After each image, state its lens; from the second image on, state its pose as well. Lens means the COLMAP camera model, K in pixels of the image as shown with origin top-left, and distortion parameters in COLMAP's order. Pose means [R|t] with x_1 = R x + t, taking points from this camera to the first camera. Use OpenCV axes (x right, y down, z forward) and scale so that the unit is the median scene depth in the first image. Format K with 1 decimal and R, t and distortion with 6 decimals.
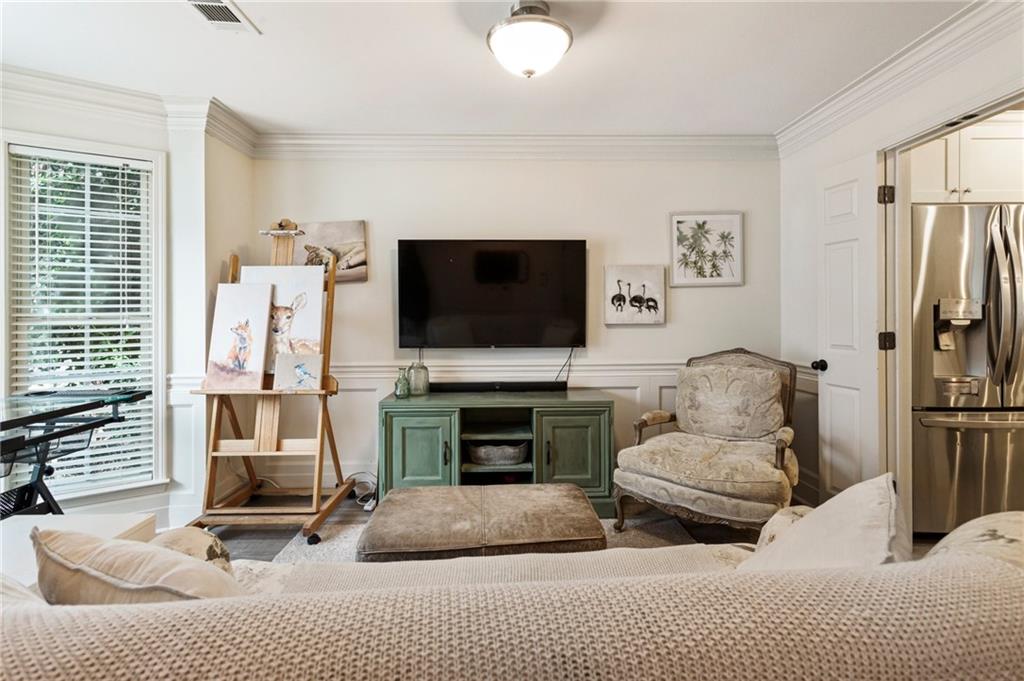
lens RADIAL K [[485.2, 0, 507.5], [0, 485.2, 336.7], [0, 0, 1]] dist [0.001662, 0.000894]
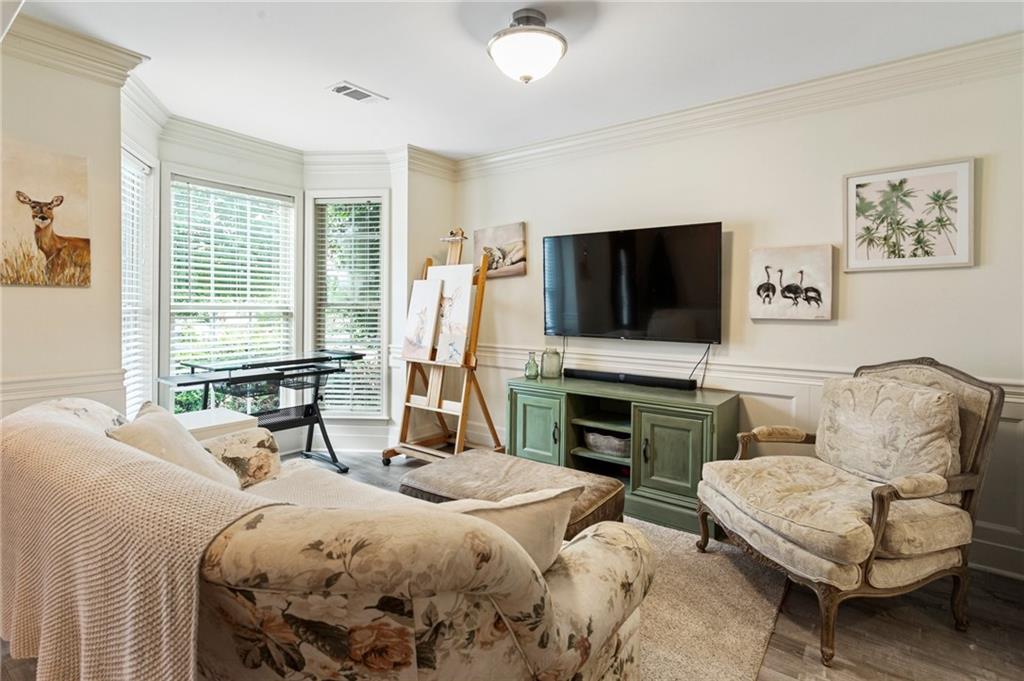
lens RADIAL K [[485.2, 0, 507.5], [0, 485.2, 336.7], [0, 0, 1]] dist [0.001662, 0.000894]
pose [[0.792504, 0.051026, -0.607729, 0.431174], [-0.038428, 0.998692, 0.033741, -0.007138], [0.608655, -0.003386, 0.793428, 0.073642]]
